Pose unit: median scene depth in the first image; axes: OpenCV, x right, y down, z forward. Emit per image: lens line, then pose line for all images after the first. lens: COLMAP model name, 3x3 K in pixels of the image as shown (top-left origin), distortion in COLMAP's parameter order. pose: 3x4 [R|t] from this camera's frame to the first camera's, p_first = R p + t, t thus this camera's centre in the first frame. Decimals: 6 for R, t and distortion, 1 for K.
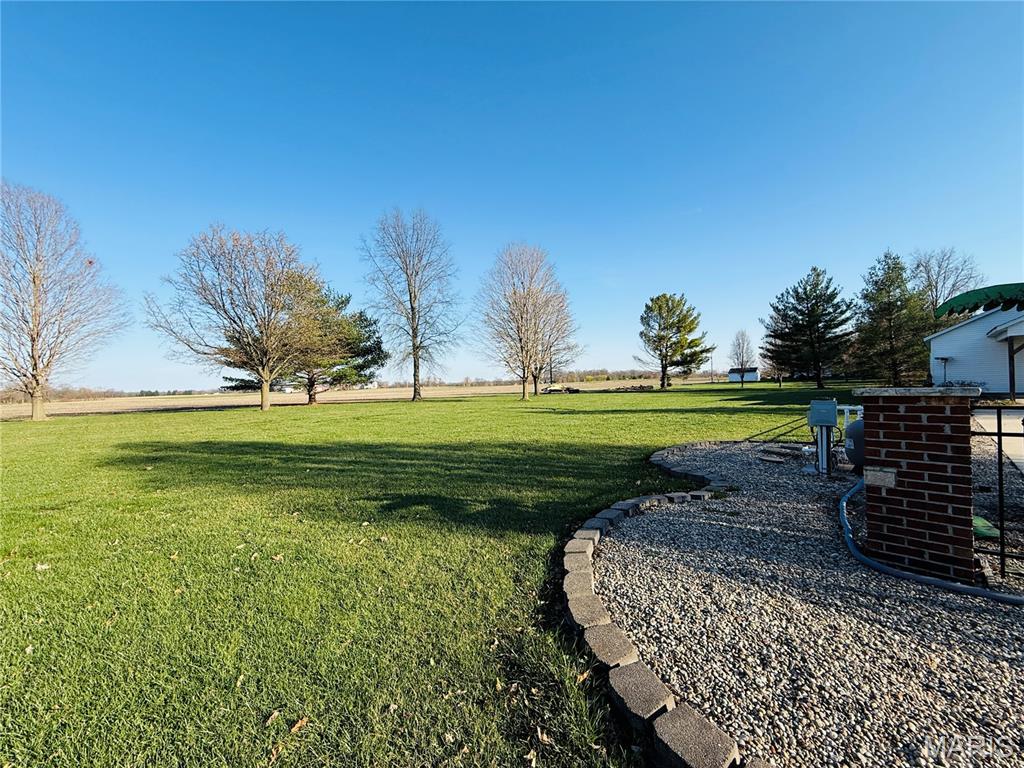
lens RADIAL K [[404.9, 0, 510.0], [0, 404.9, 383.2], [0, 0, 1]] dist [0.001133, -0.000574]
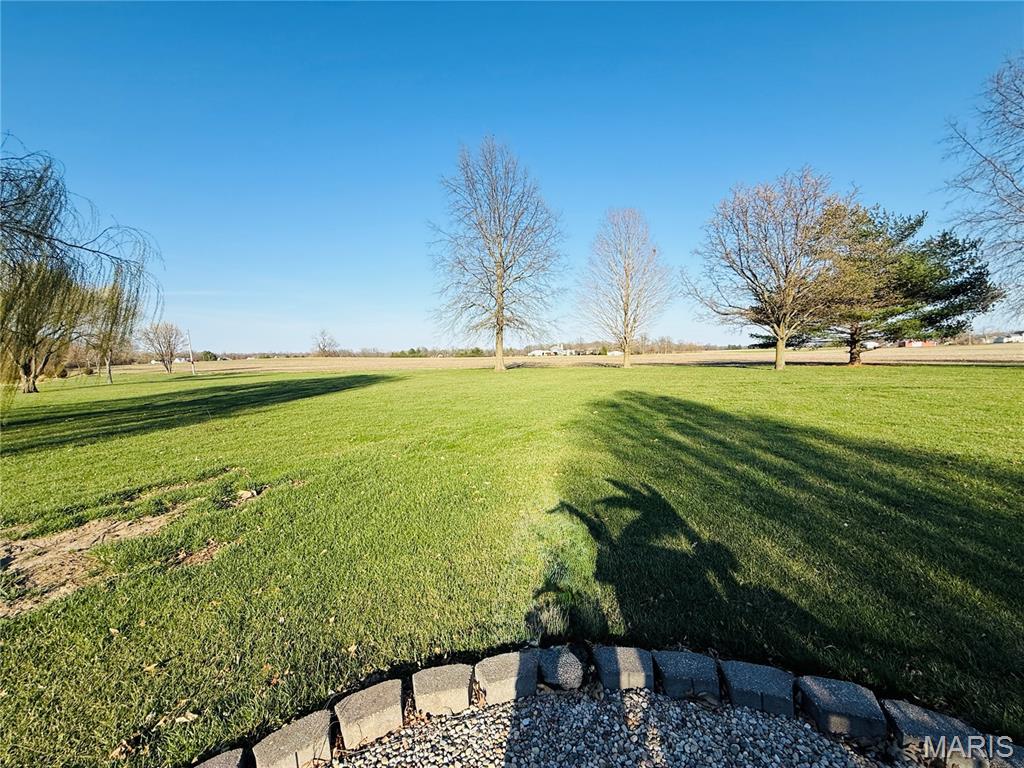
lens RADIAL K [[404.9, 0, 510.8], [0, 404.9, 379.4], [0, 0, 1]] dist [0.001133, -0.000574]
pose [[0.332086, 0.081476, -0.939724, 0.077349], [0.015693, 0.995647, 0.091870, -0.006623], [0.943119, -0.045256, 0.329361, 0.088734]]
